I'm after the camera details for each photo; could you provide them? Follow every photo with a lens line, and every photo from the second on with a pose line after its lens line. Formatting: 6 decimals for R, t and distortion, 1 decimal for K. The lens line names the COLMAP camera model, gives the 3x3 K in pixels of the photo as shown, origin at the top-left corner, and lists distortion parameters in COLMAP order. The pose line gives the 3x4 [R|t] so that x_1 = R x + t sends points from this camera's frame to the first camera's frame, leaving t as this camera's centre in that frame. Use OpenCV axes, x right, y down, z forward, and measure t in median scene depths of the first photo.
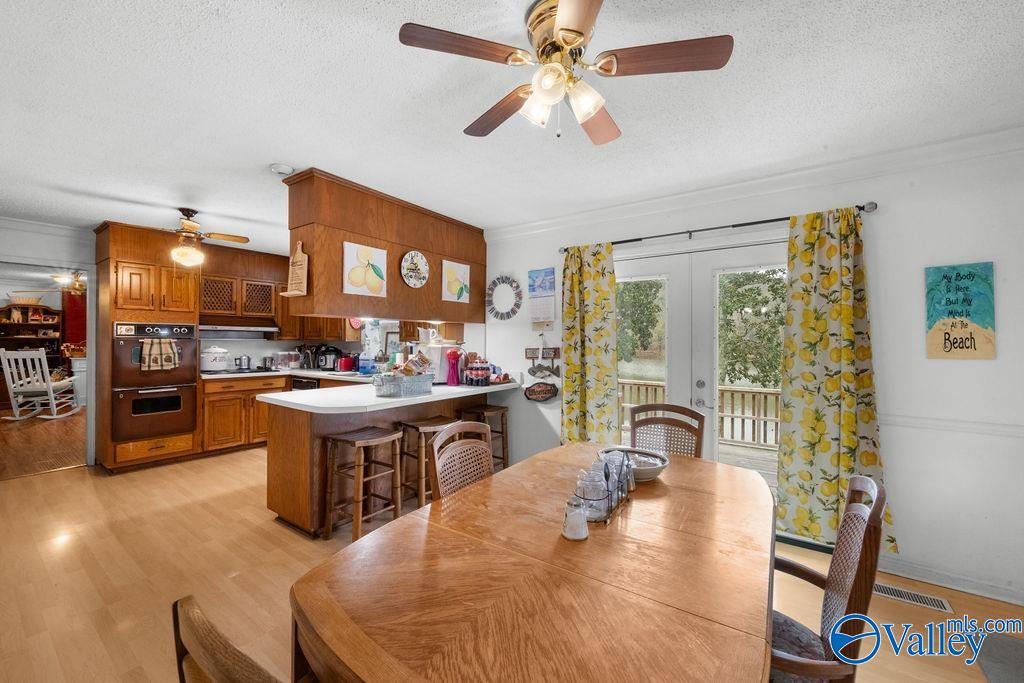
lens RADIAL K [[408.3, 0, 518.1], [0, 408.3, 340.3], [0, 0, 1]] dist [-0.002147, 0.000982]
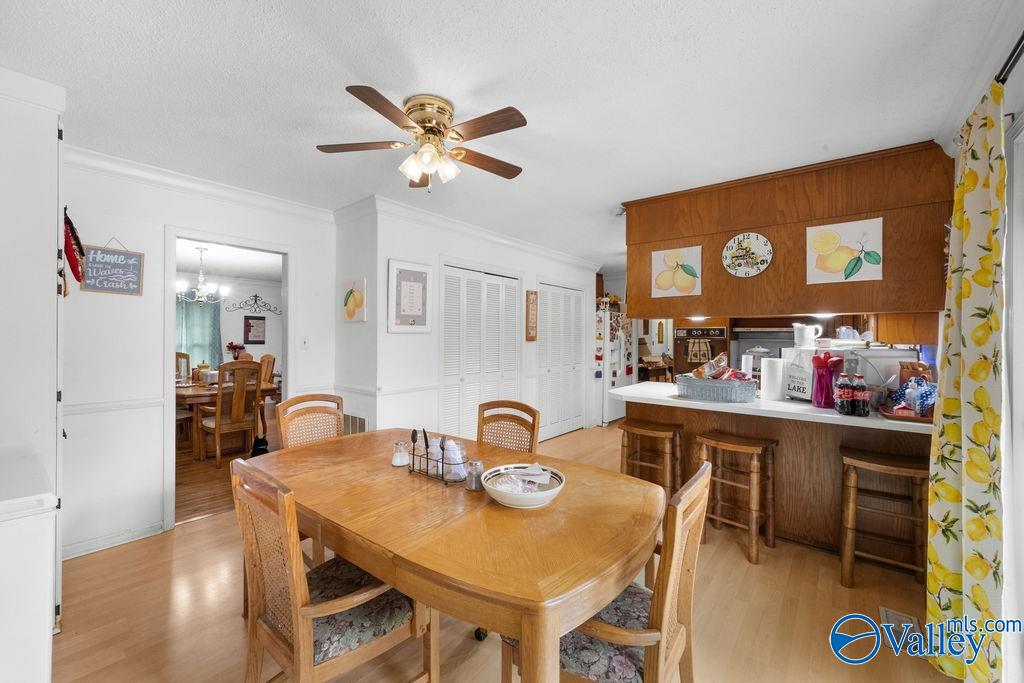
lens RADIAL K [[408.3, 0, 516.4], [0, 408.3, 338.9], [0, 0, 1]] dist [-0.002147, 0.000982]
pose [[-0.044544, -0.002463, -0.999004, 0.589691], [-0.005561, 0.999982, -0.002217, 0.001982], [0.998992, 0.005457, -0.044557, 0.559213]]
